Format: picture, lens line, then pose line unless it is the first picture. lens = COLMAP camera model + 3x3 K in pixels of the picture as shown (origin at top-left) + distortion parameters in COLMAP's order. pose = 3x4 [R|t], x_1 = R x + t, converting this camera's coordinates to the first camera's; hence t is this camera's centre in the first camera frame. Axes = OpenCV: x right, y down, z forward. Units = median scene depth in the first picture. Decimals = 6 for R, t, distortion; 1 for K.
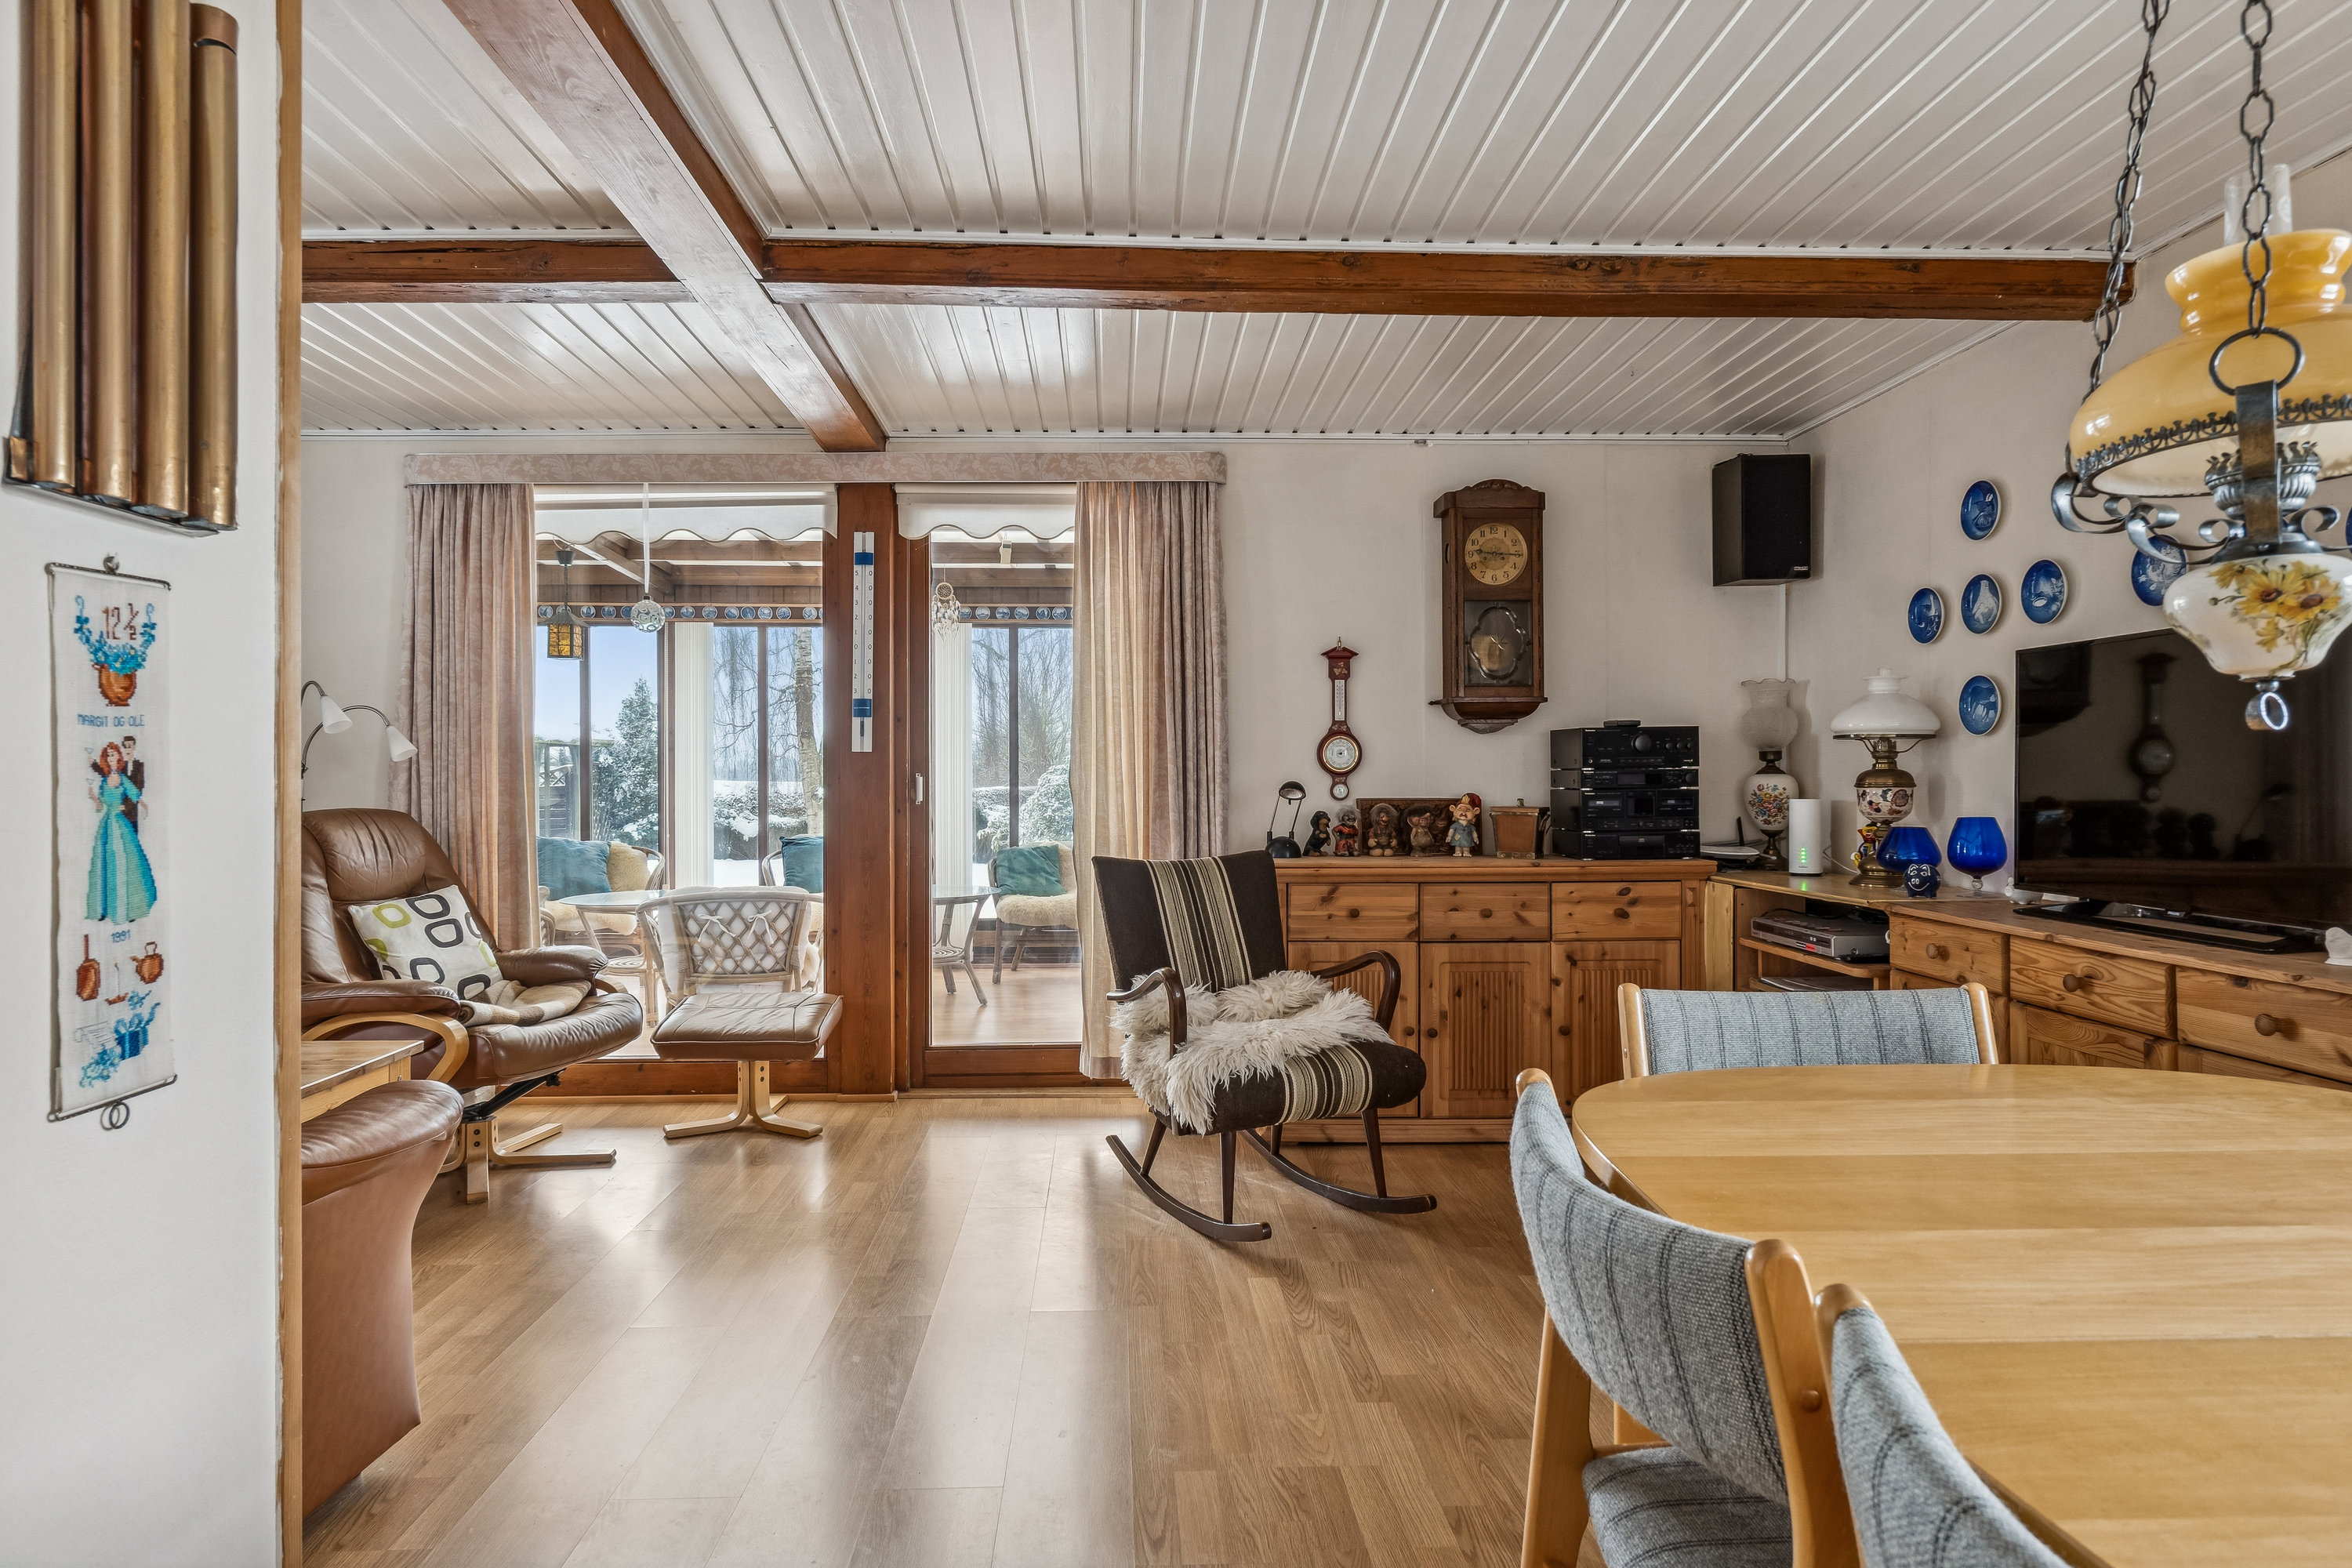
lens RADIAL K [[1314.8, 0, 1176.0], [0, 1314.8, 784.0], [0, 0, 1]] dist [0.026991, 0.000025]
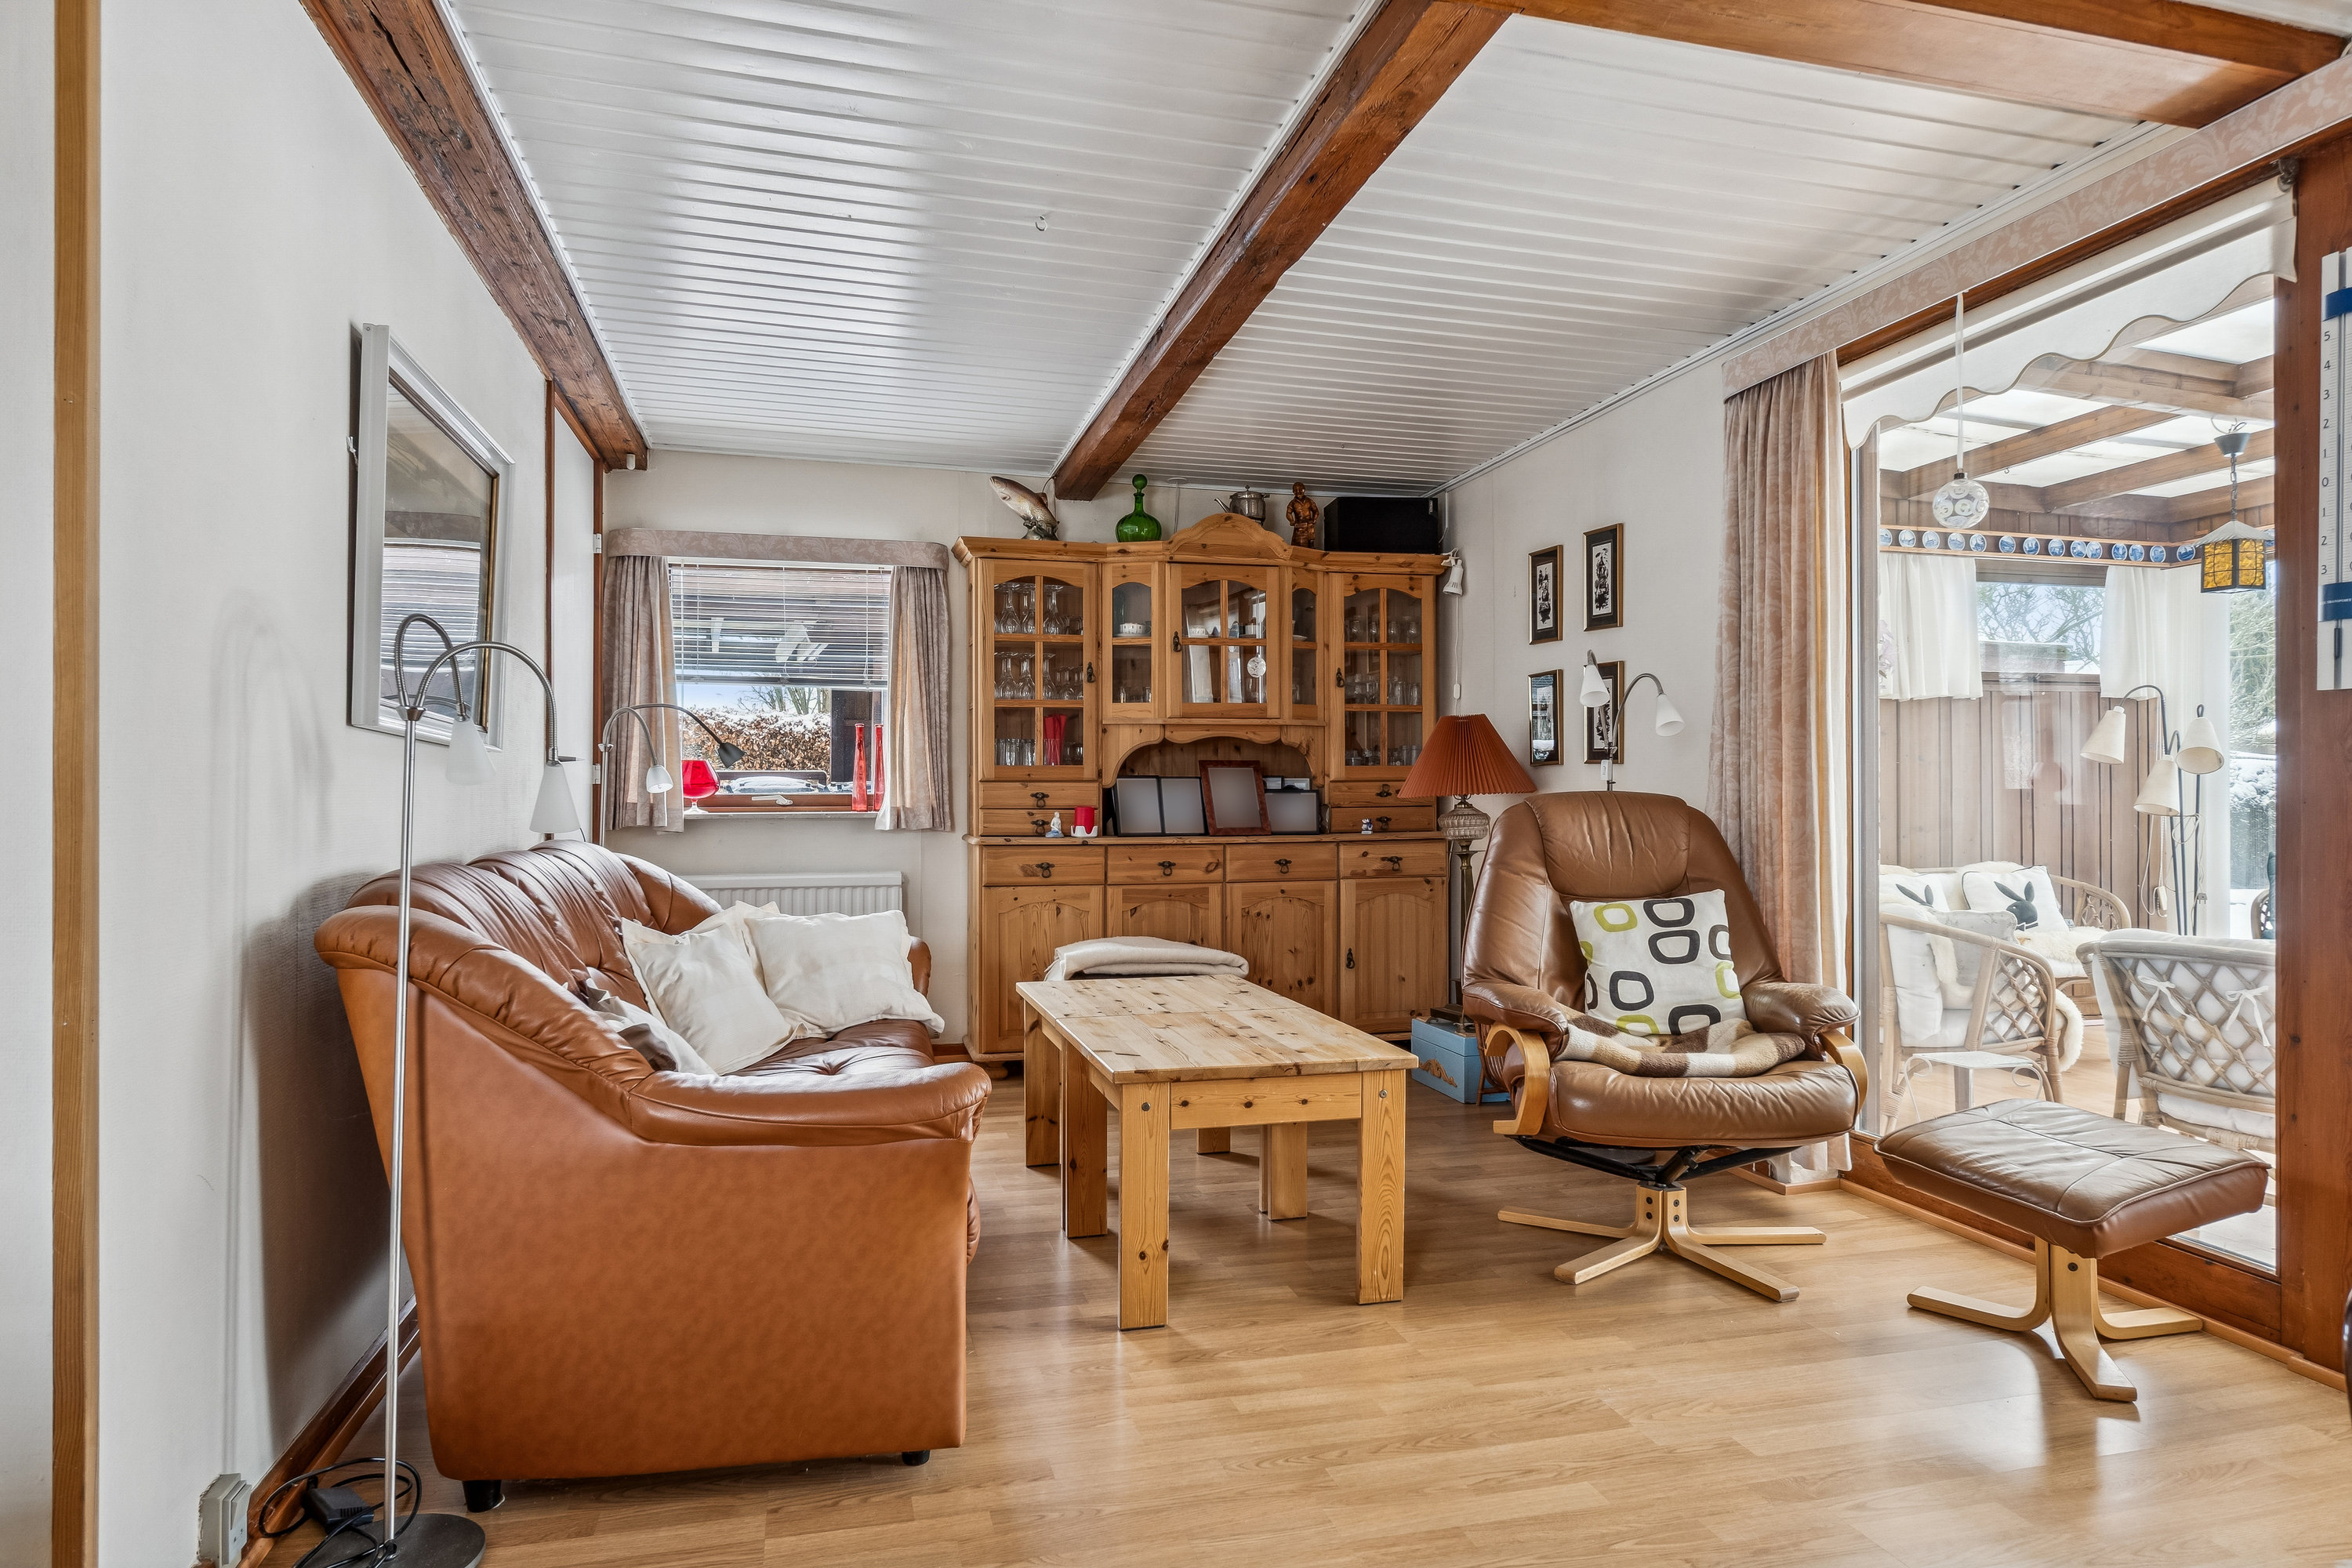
lens RADIAL K [[1393.8, 0, 1176.0], [0, 1393.8, 784.0], [0, 0, 1]] dist [0.001746, -0.000048]
pose [[0.205465, -0.002689, -0.978661, 0.227186], [-0.007414, 0.999963, -0.004304, 0.020297], [0.978636, 0.008140, 0.205437, 0.552403]]
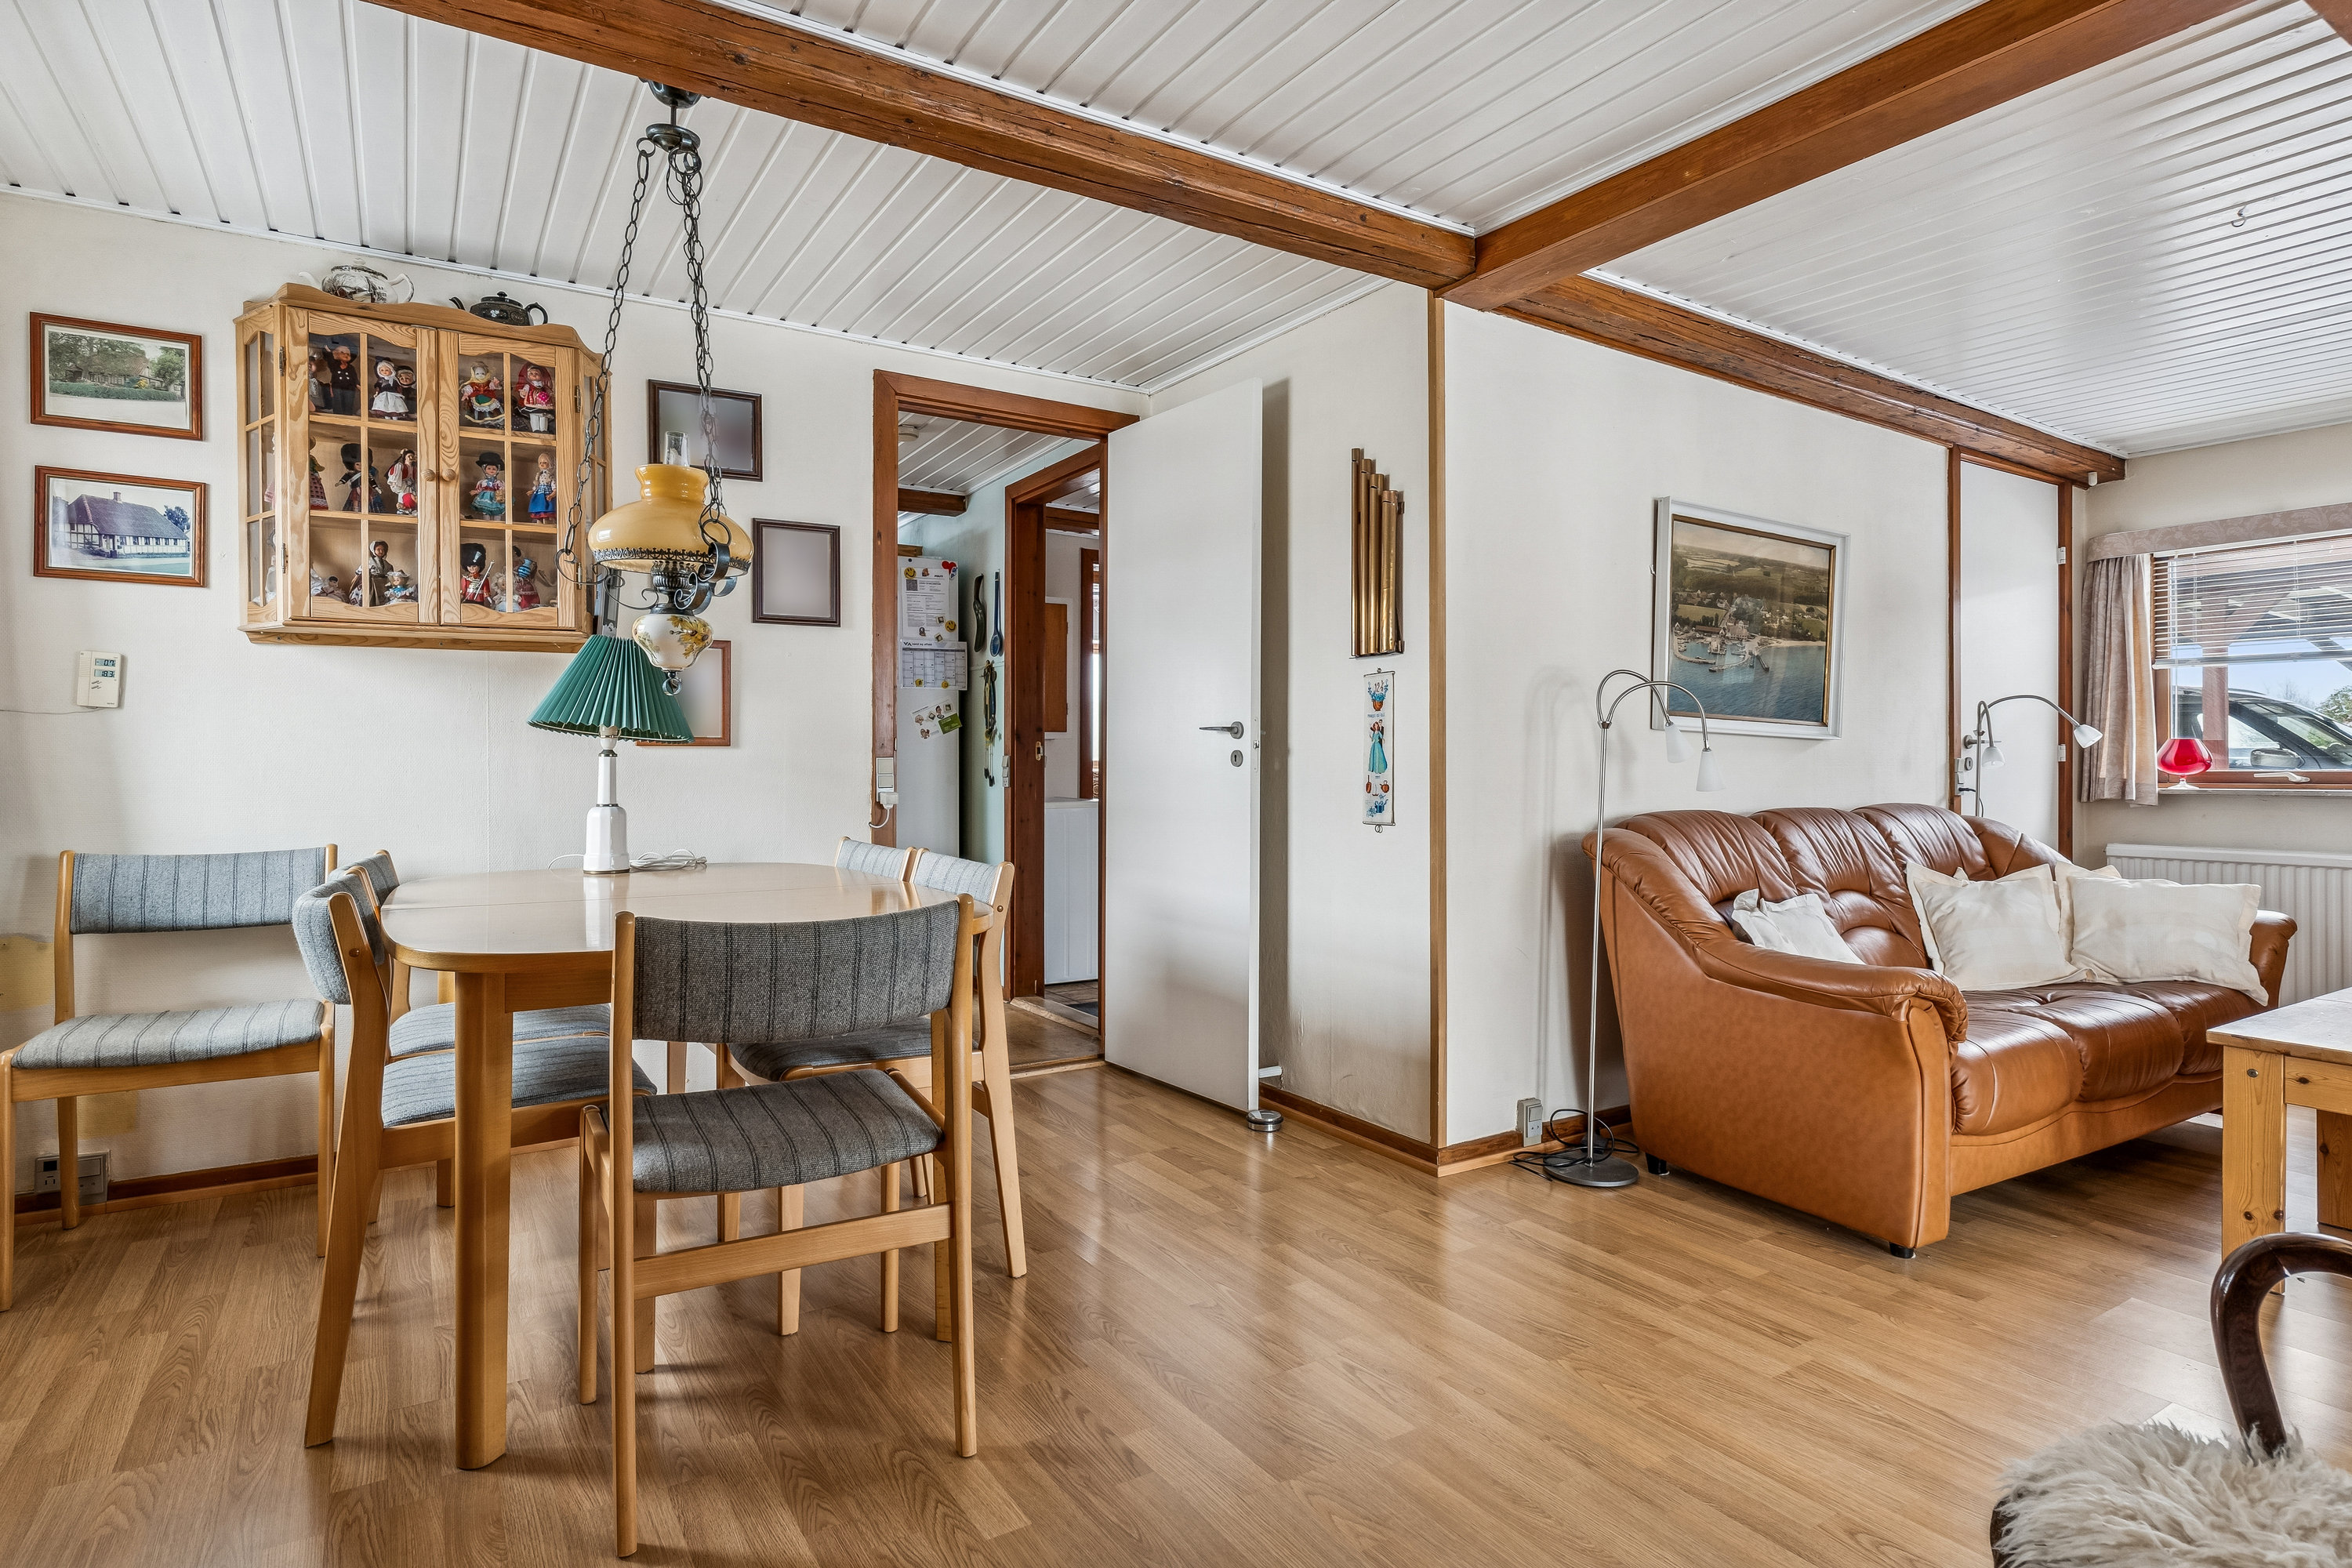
lens RADIAL K [[1234.6, 0, 1174.0], [0, 1234.6, 743.1], [0, 0, 1]] dist [-0.000498, 0.000493]
pose [[-0.870698, -0.008792, -0.491739, 0.347626], [-0.004024, 0.999934, -0.010753, 0.017137], [0.491801, -0.007384, -0.870676, 0.982824]]
